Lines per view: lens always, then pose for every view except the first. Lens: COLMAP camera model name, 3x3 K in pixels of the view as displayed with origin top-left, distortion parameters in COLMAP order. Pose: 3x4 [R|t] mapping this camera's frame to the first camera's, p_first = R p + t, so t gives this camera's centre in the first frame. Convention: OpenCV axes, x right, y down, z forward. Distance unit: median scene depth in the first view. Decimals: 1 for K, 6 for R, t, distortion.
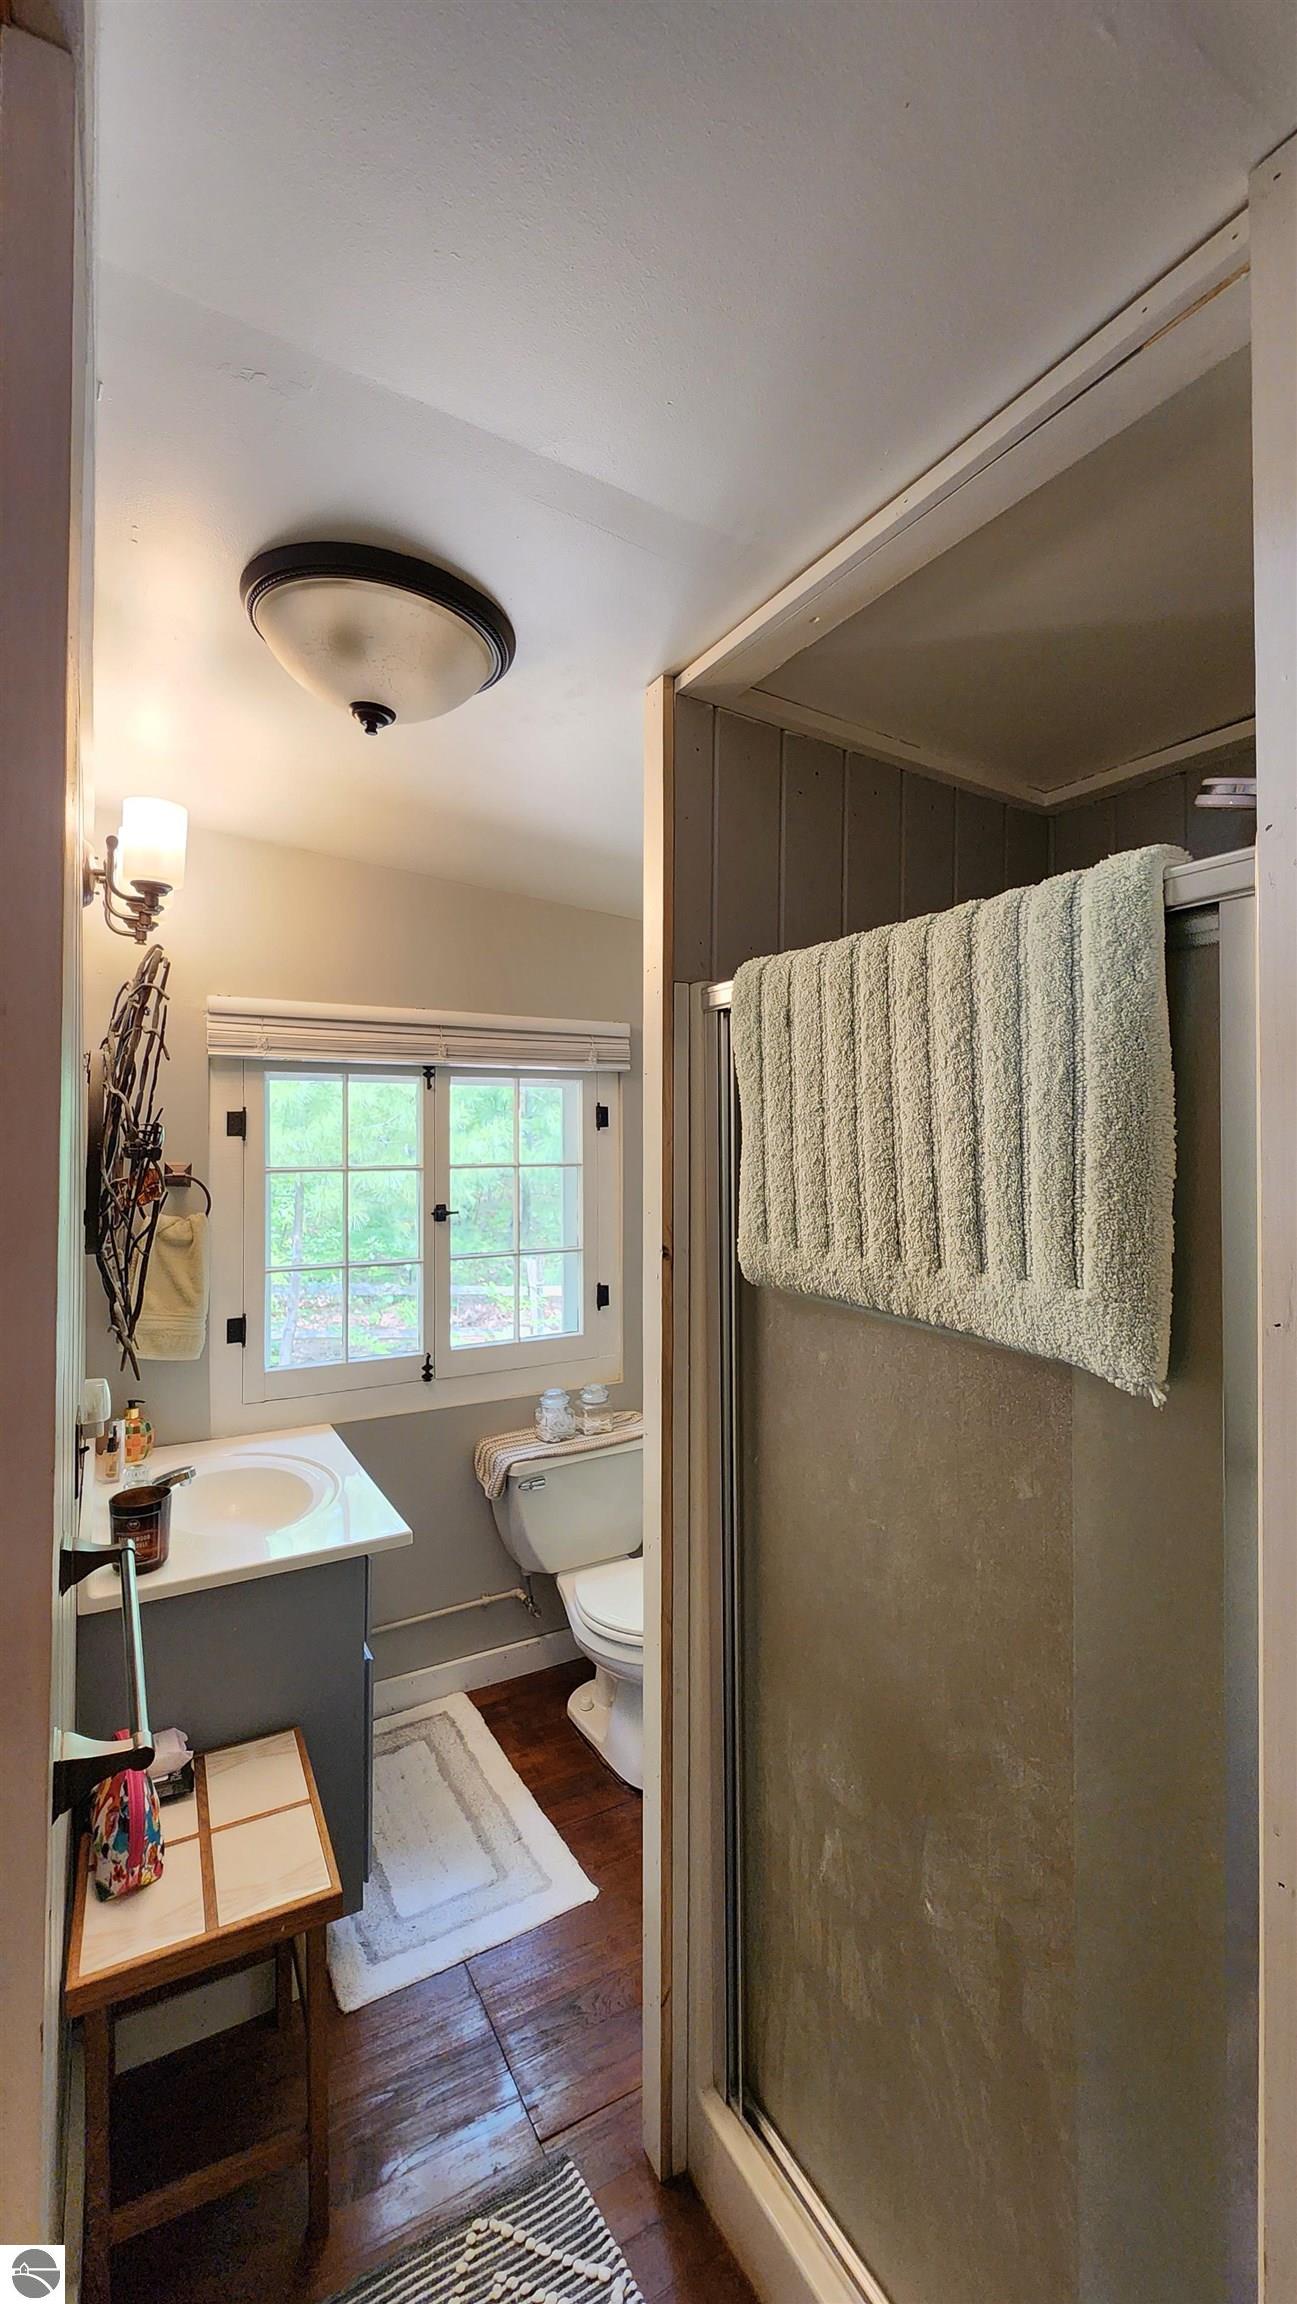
lens RADIAL K [[946.7, 0, 643.0], [0, 946.7, 1142.5], [0, 0, 1]] dist [-0.000934, 0.001336]
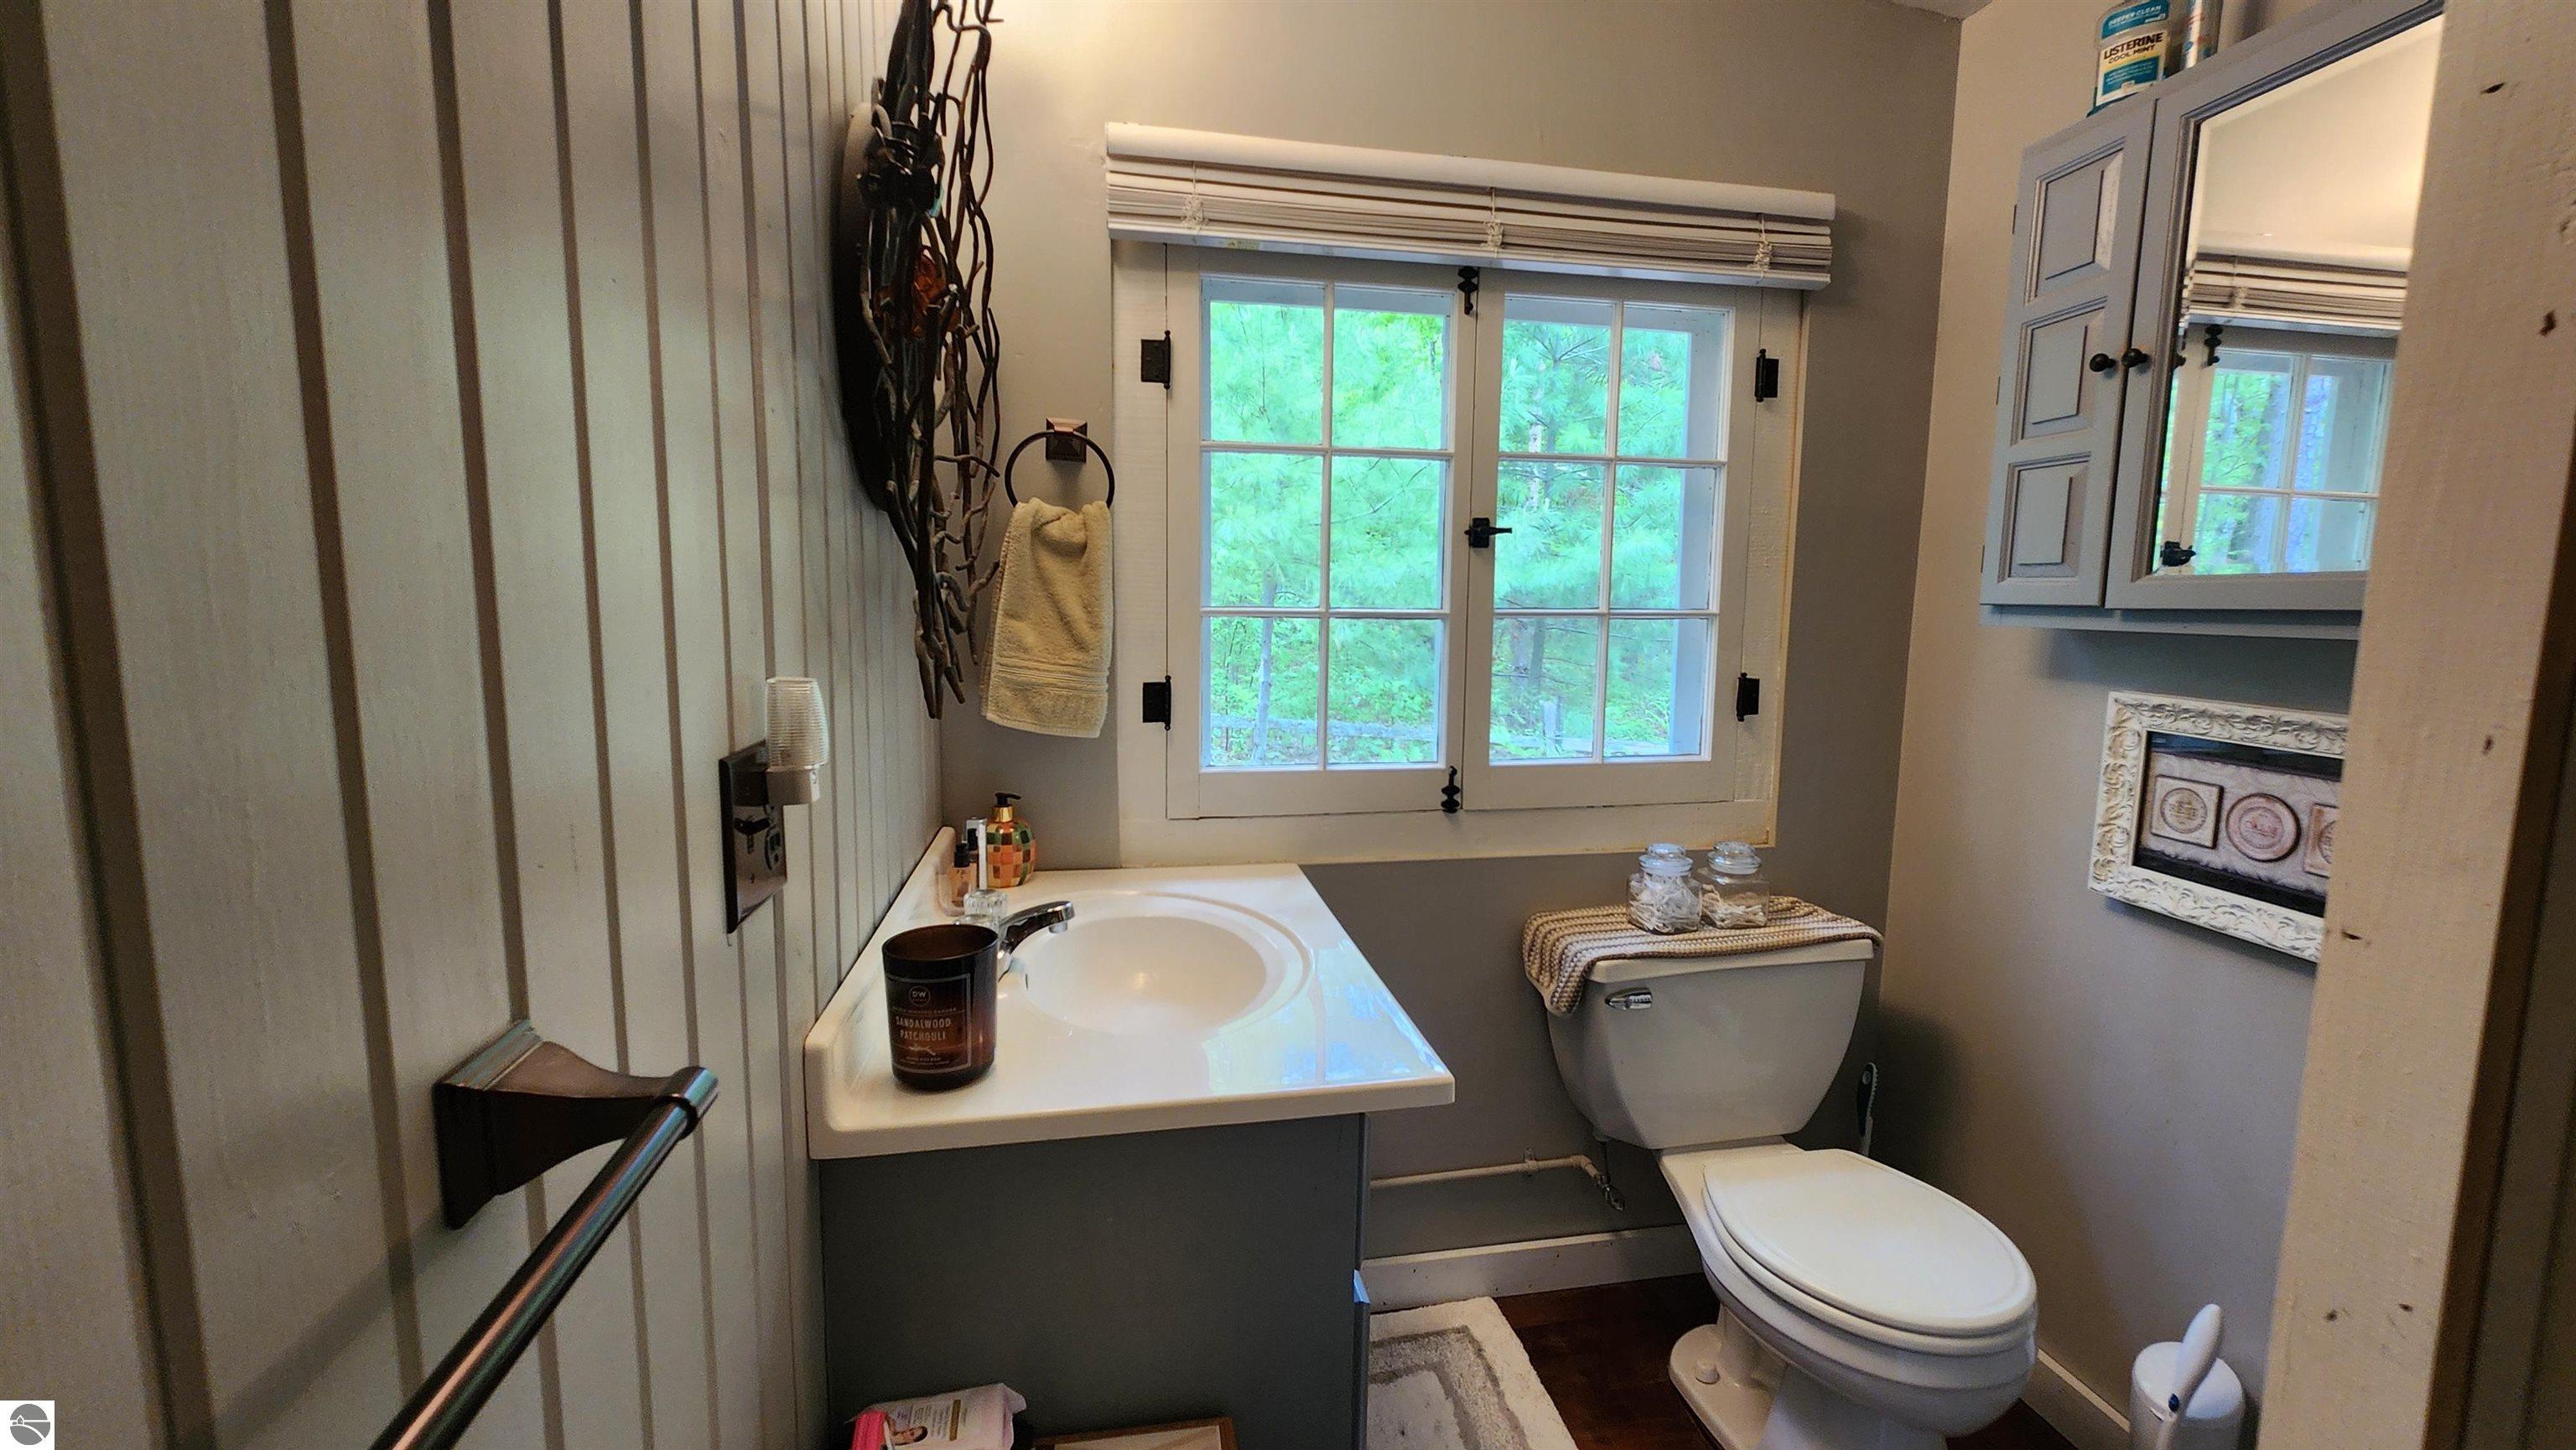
lens RADIAL K [[1058.5, 0, 1295.4], [0, 1058.5, 725.1], [0, 0, 1]] dist [-0.000934, 0.001336]
pose [[0.946262, 0.050068, -0.319502, -0.110323], [-0.011561, 0.992549, 0.121299, 0.118076], [0.323195, -0.111087, 0.939790, 0.342886]]
